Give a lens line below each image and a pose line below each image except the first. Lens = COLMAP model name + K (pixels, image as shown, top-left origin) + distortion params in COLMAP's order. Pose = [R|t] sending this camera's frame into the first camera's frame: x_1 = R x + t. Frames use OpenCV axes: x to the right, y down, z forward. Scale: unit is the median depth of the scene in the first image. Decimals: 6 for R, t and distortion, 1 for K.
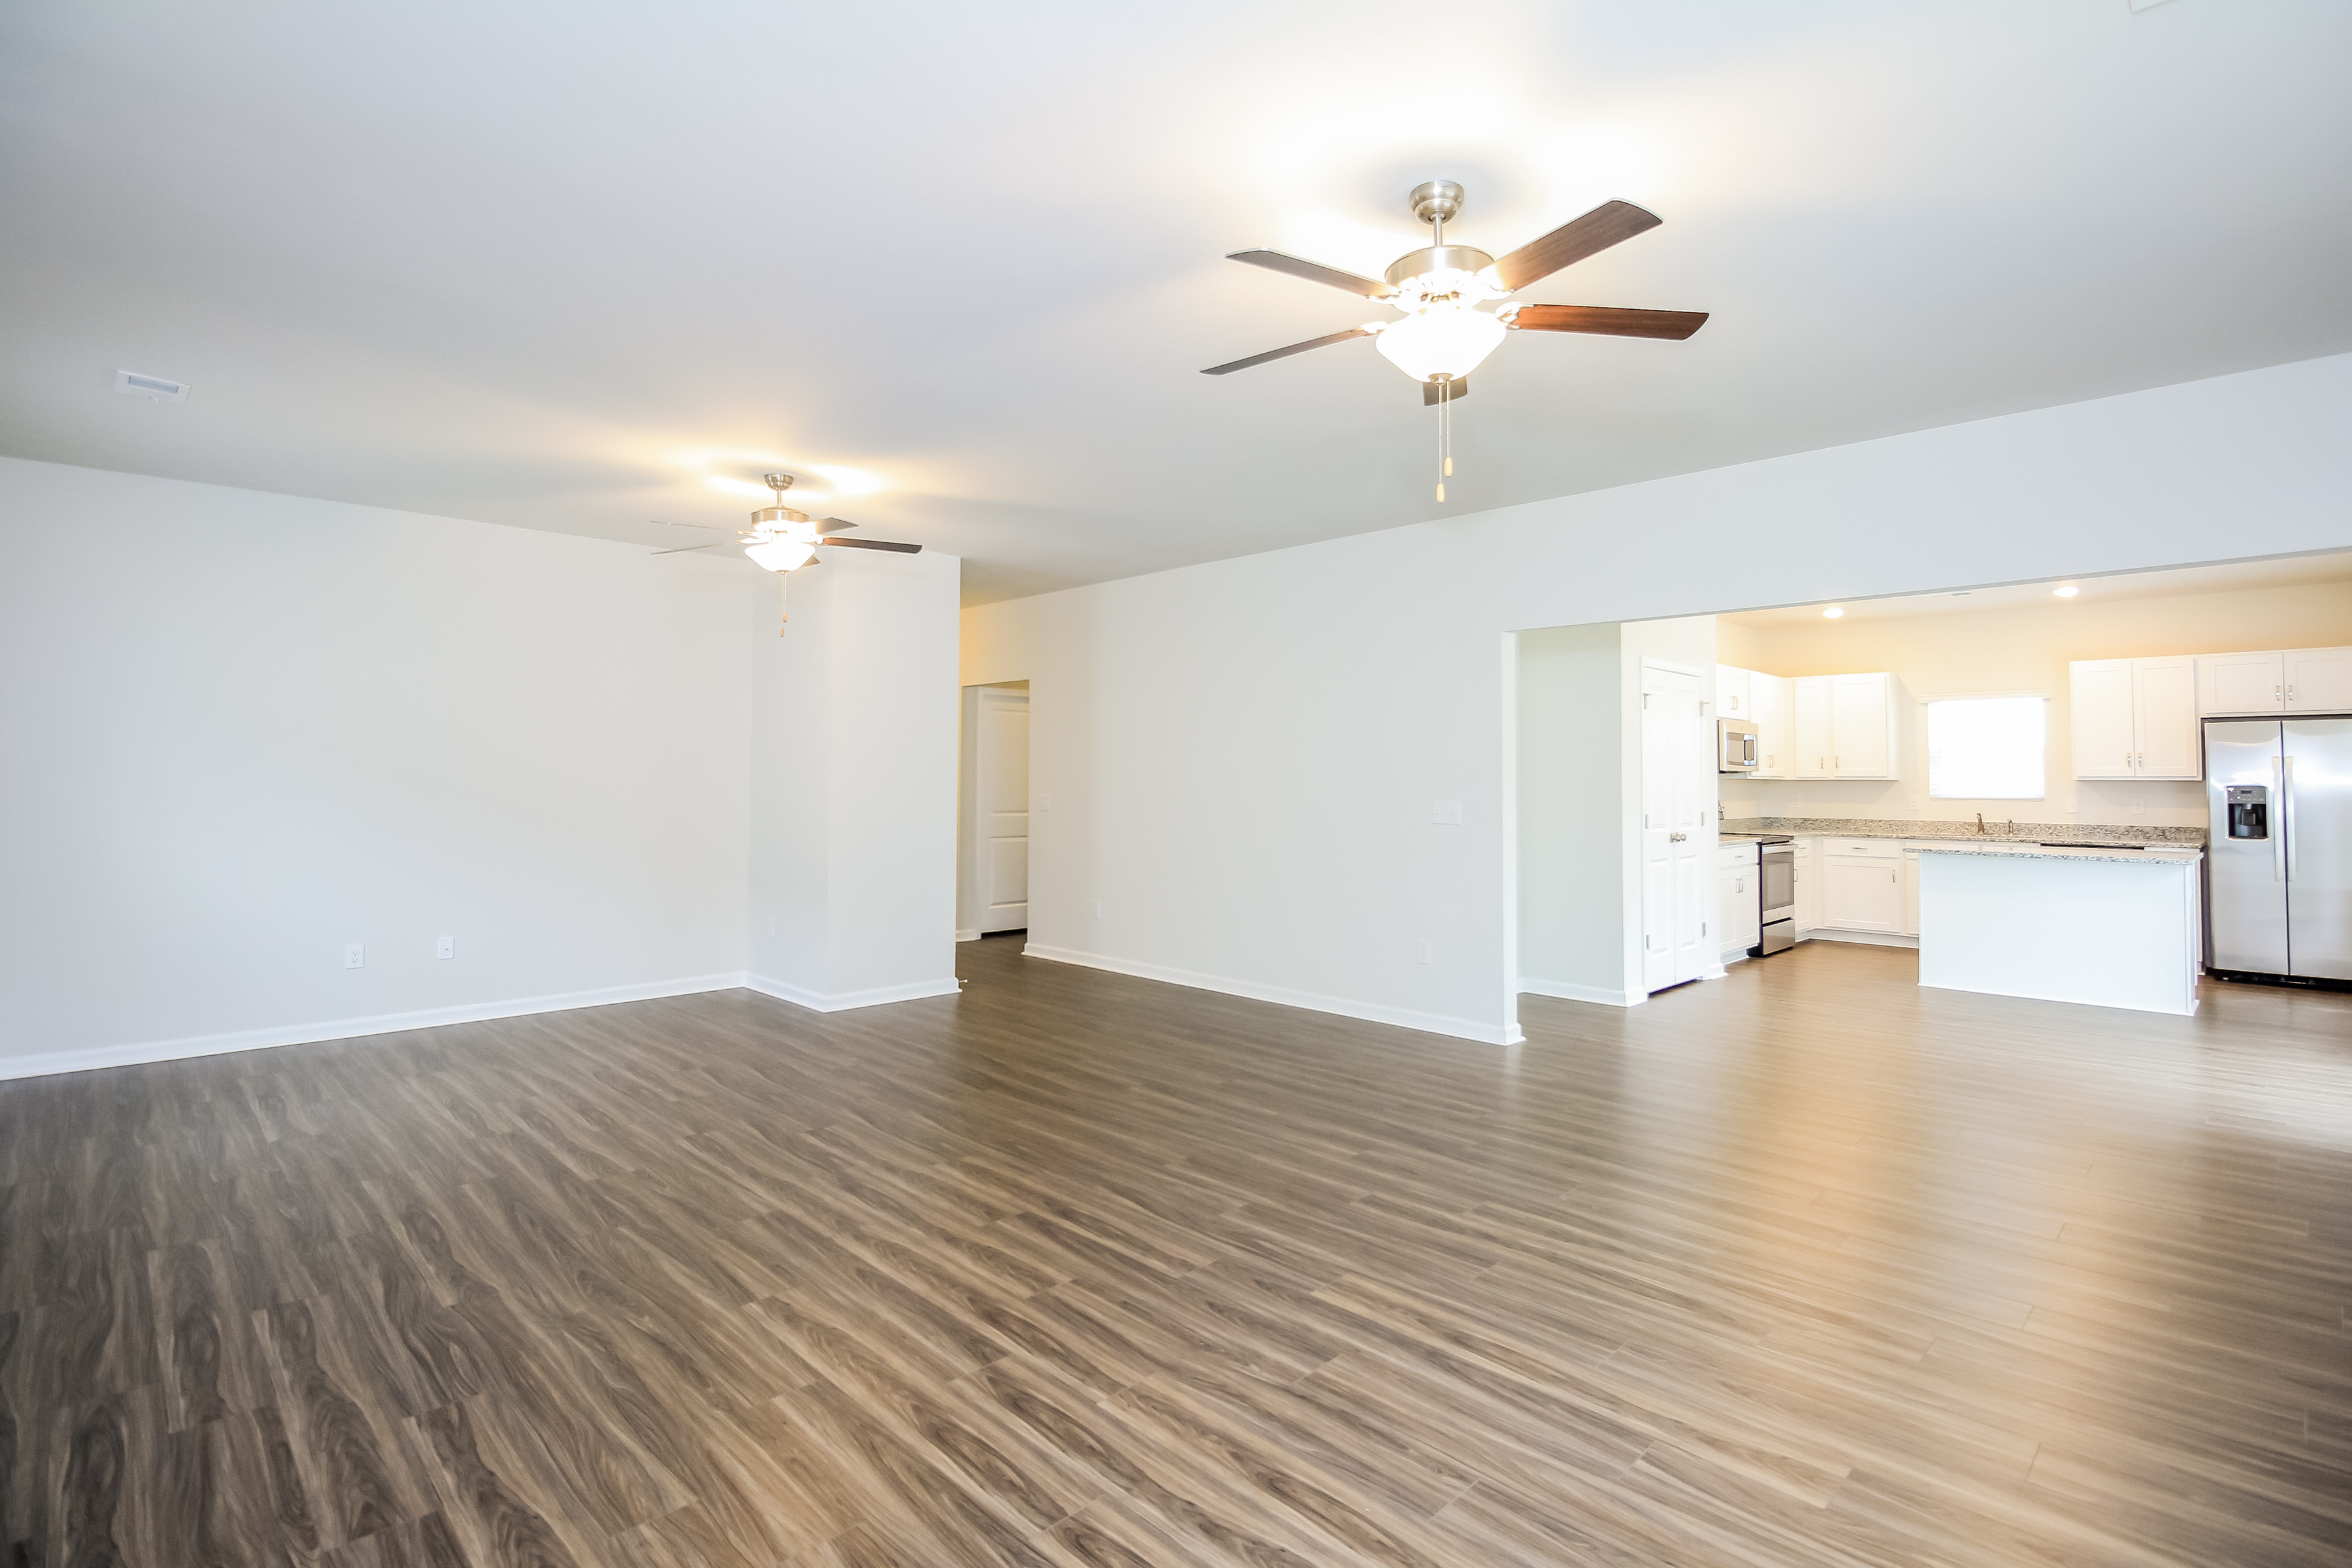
lens RADIAL K [[1146.6, 0, 1185.4], [0, 1146.6, 736.2], [0, 0, 1]] dist [-0.015572, -0.000471]
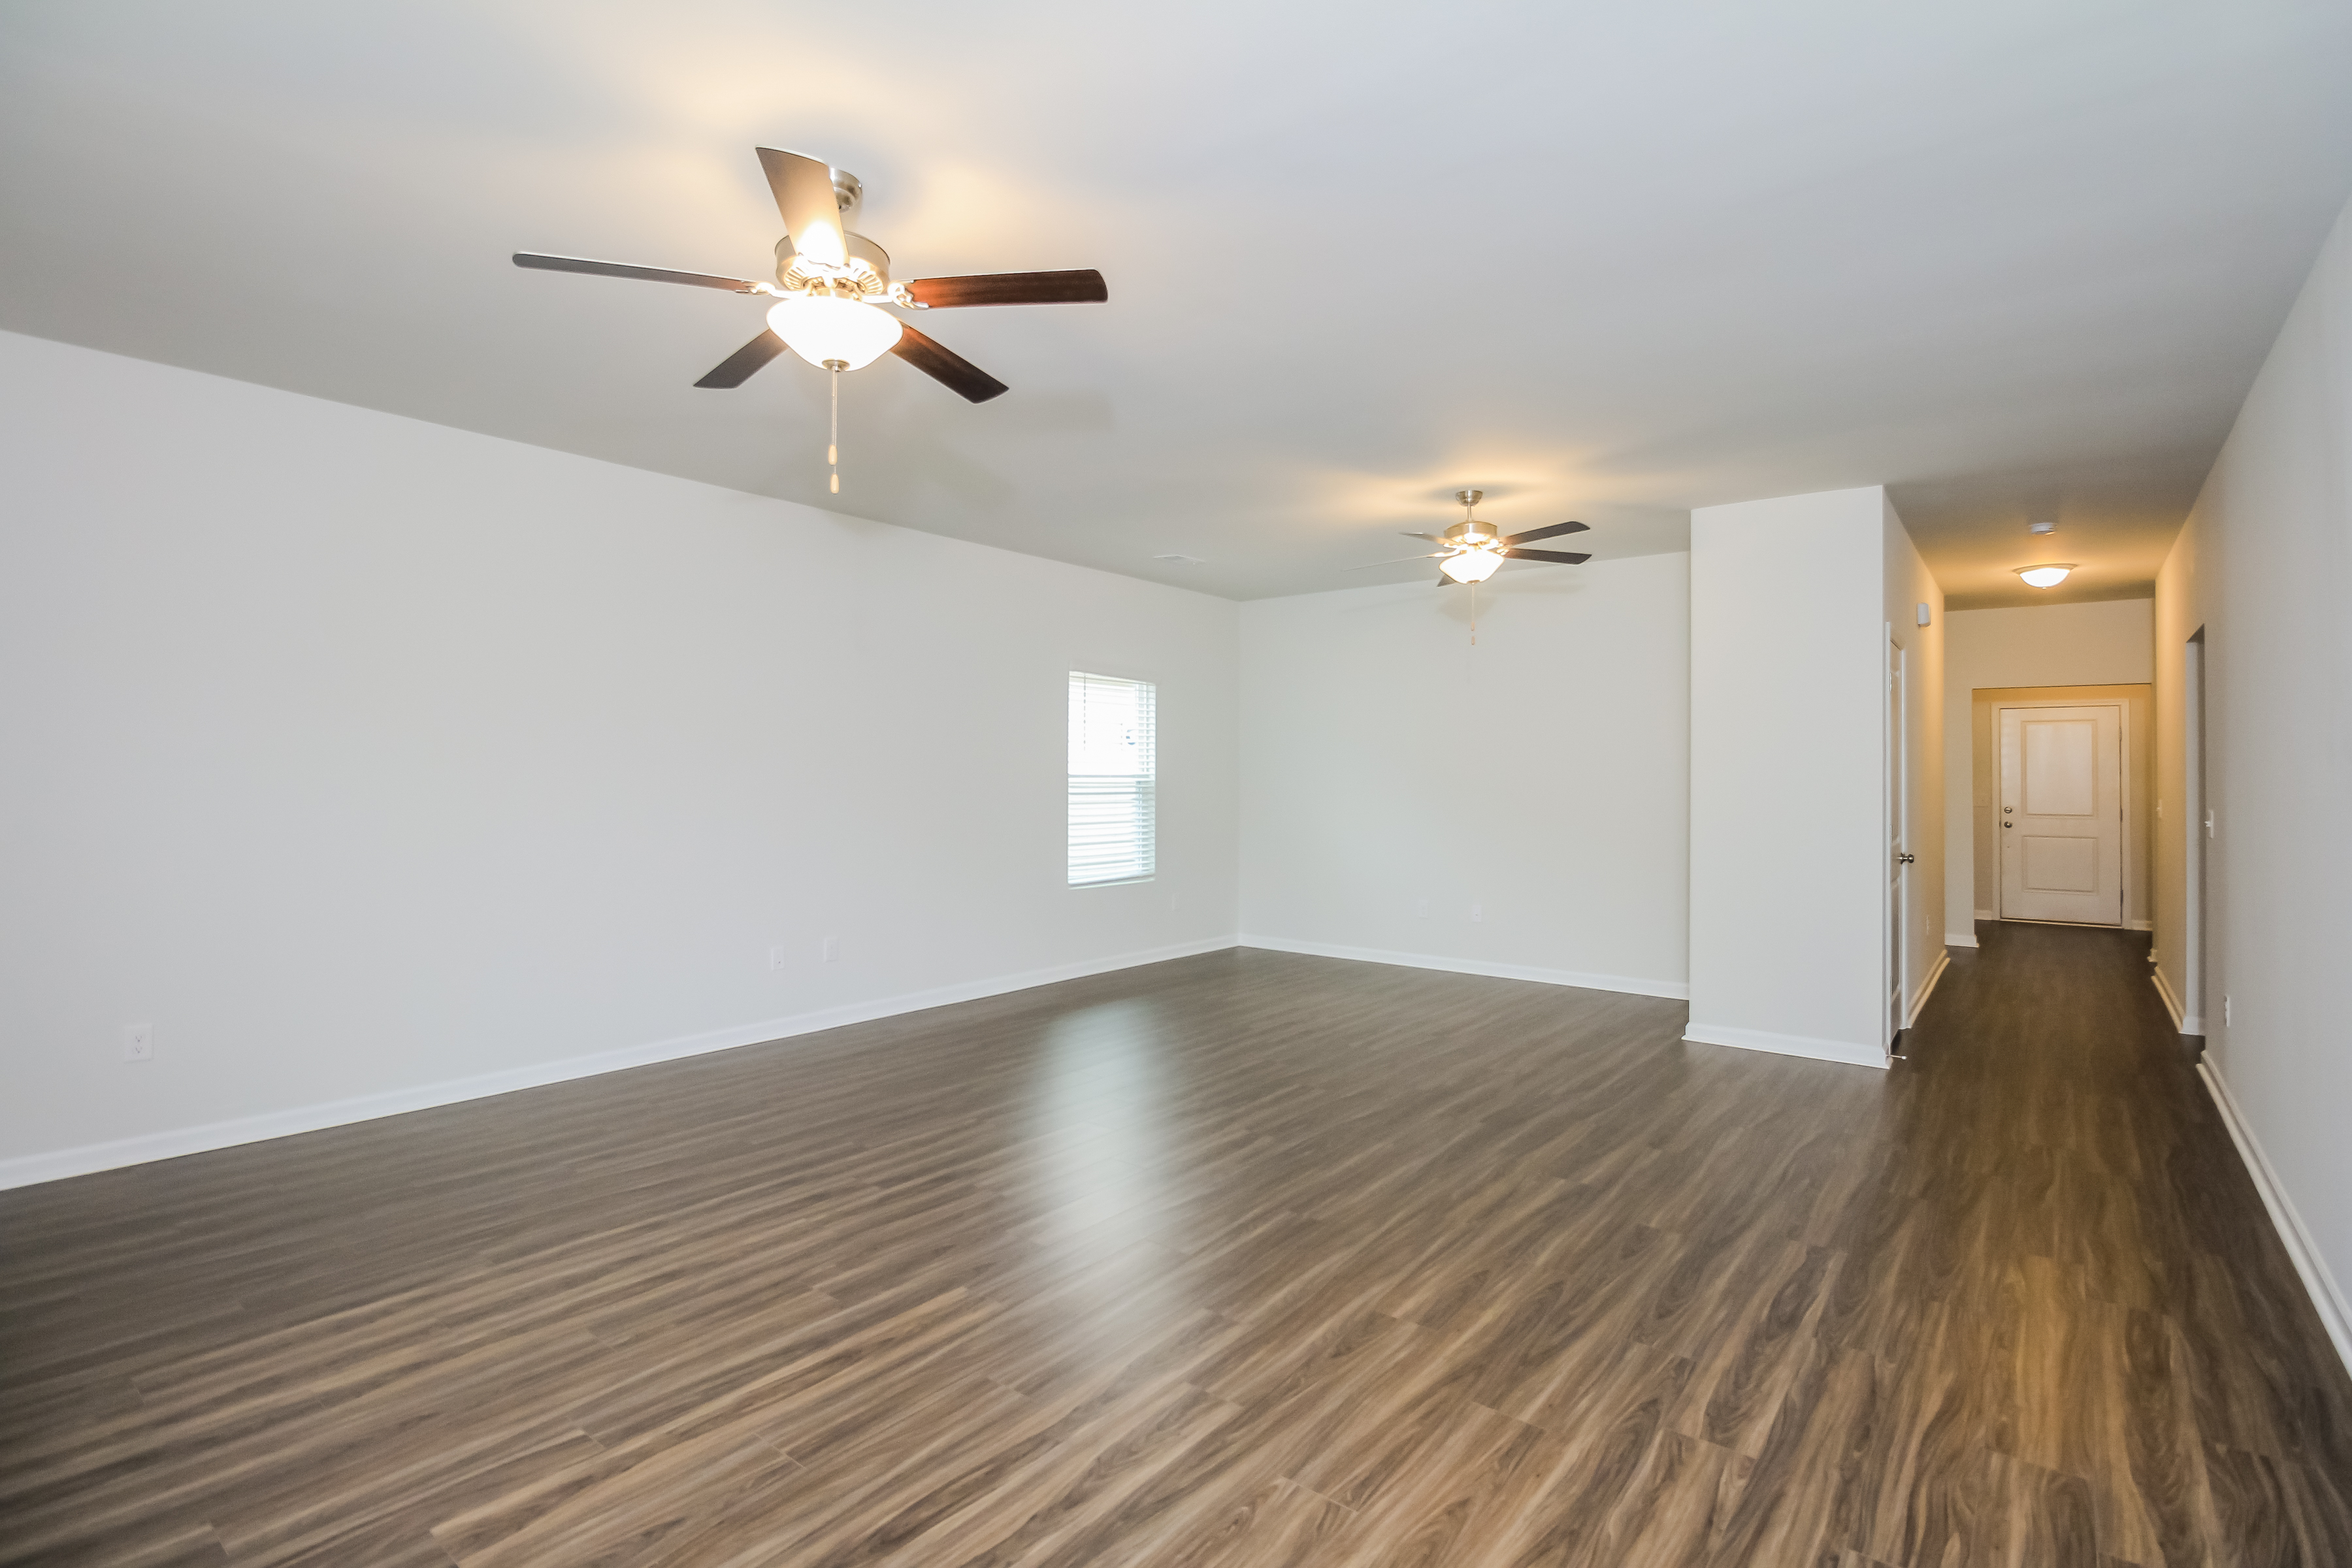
lens RADIAL K [[1097.9, 0, 1176.0], [0, 1097.9, 784.0], [0, 0, 1]] dist [-0.018629, -0.000784]
pose [[0.120997, 0.011346, -0.992588, 1.224041], [0.027261, 0.999520, 0.014749, 0.035624], [0.992278, -0.028844, 0.120629, 1.216352]]
